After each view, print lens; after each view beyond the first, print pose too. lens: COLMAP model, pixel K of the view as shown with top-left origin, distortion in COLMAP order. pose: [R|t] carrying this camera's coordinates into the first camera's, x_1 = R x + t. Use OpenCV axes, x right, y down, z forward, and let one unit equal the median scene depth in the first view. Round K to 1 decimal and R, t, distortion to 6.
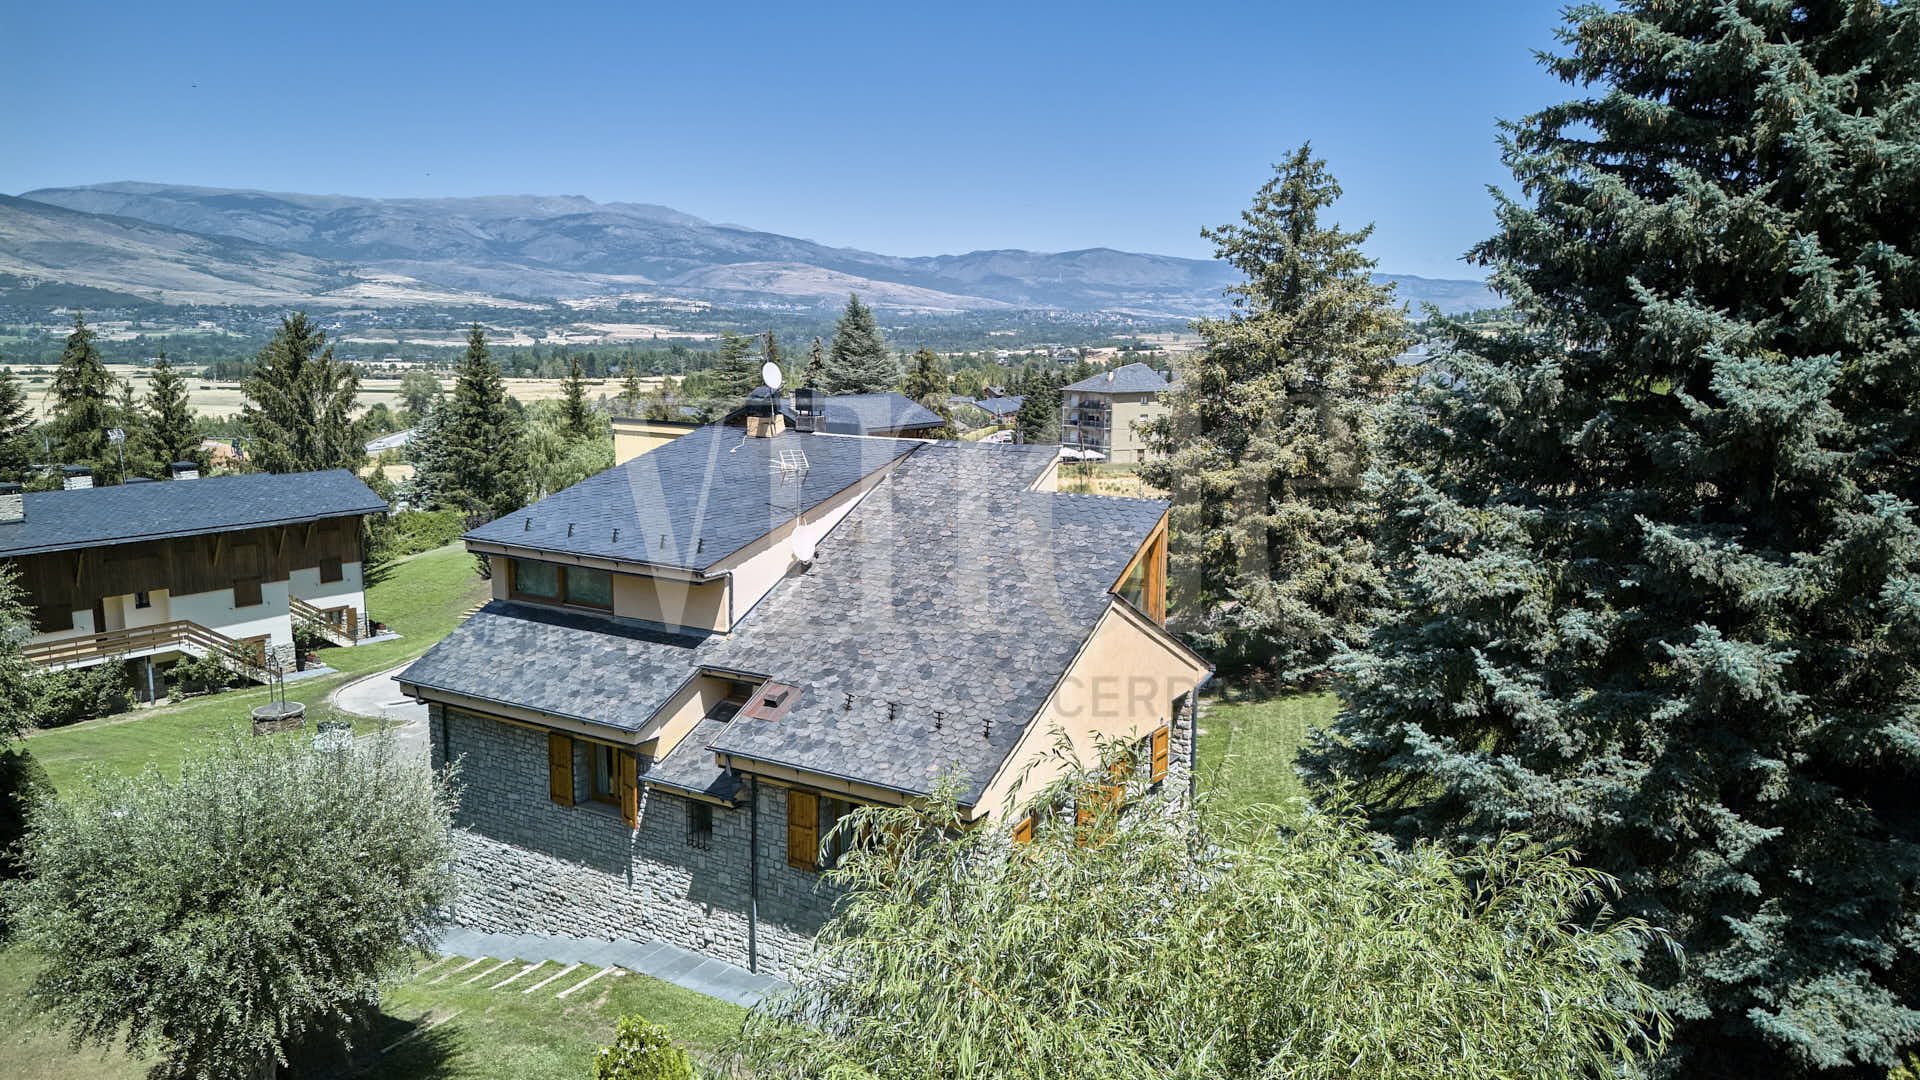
lens RADIAL K [[1342.1, 0, 963.8], [0, 1342.1, 540.6], [0, 0, 1]] dist [0.054231, -0.045302]
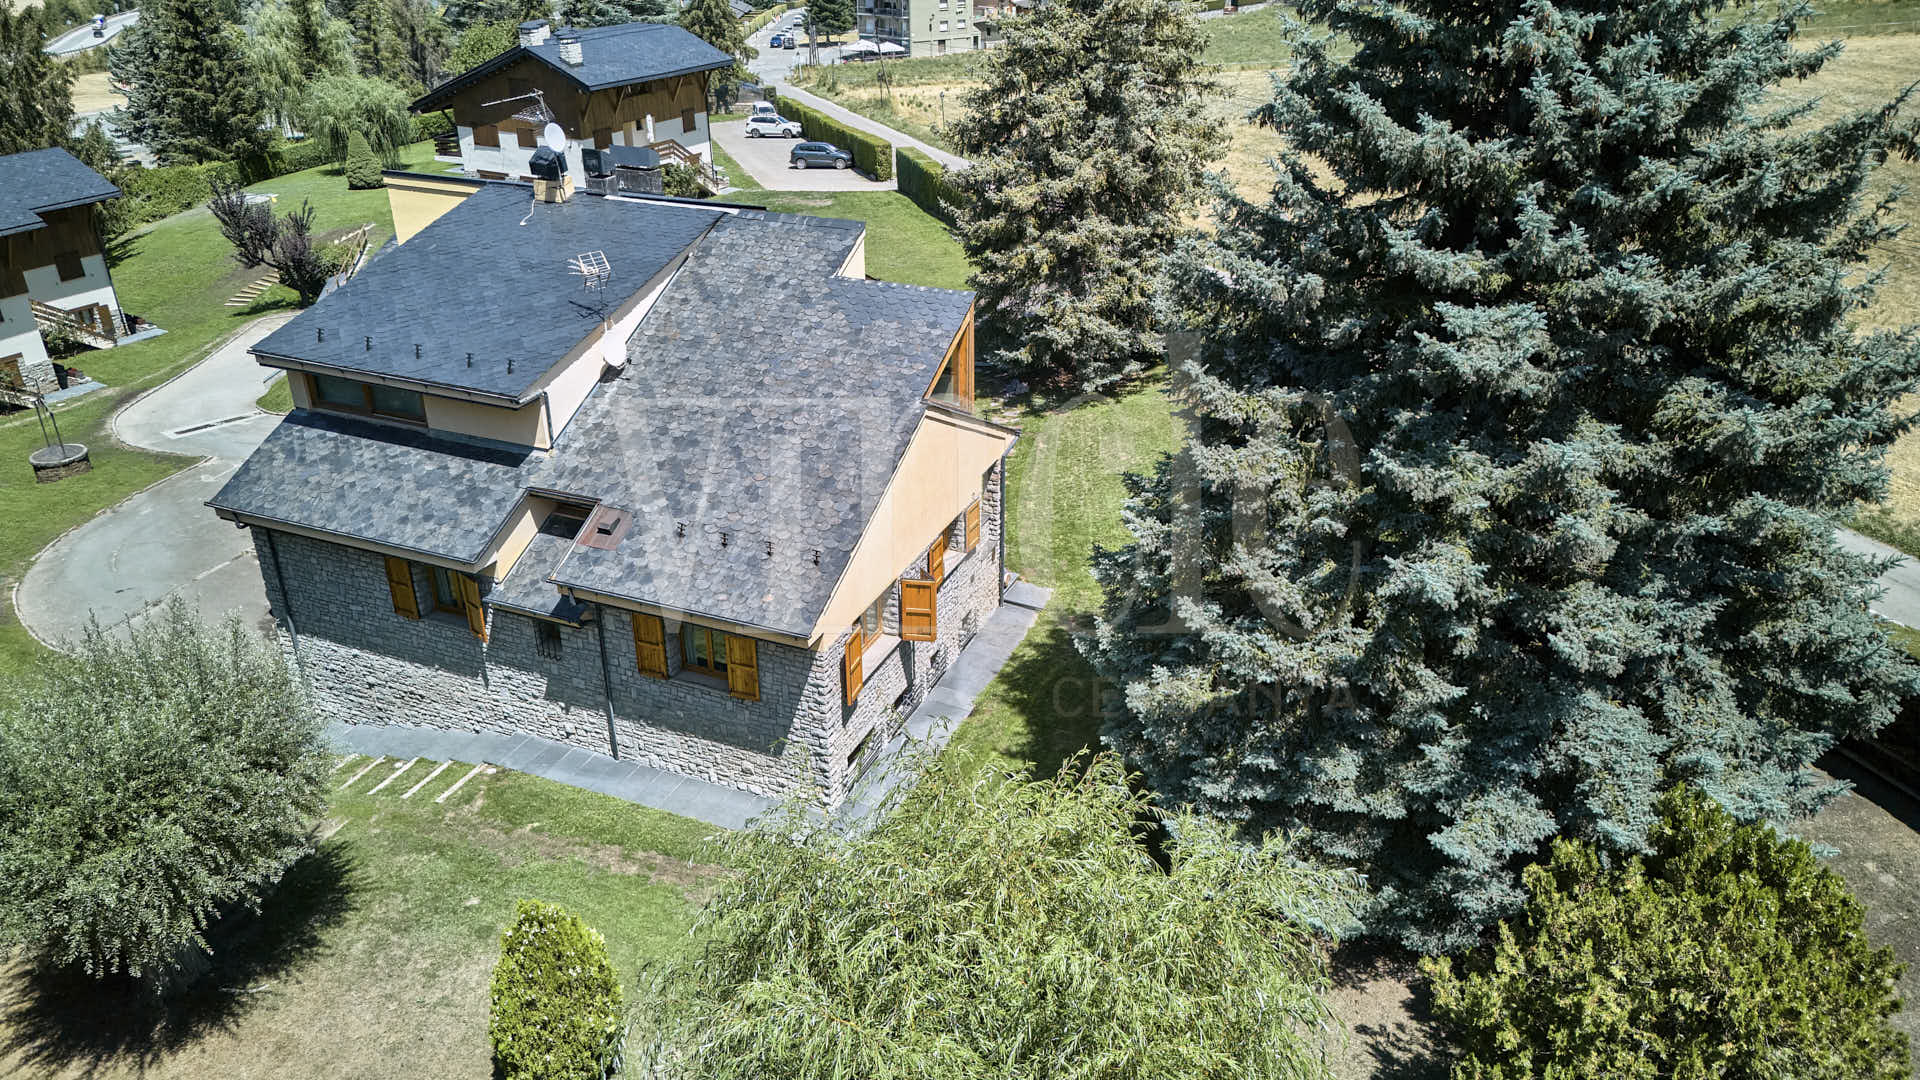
lens RADIAL K [[1342.1, 0, 963.8], [0, 1342.1, 540.6], [0, 0, 1]] dist [0.054231, -0.045302]
pose [[0.989026, -0.075218, 0.127157, -0.000504], [0.033669, 0.952798, 0.301733, -0.167379], [-0.143851, -0.294140, 0.944875, -0.033740]]
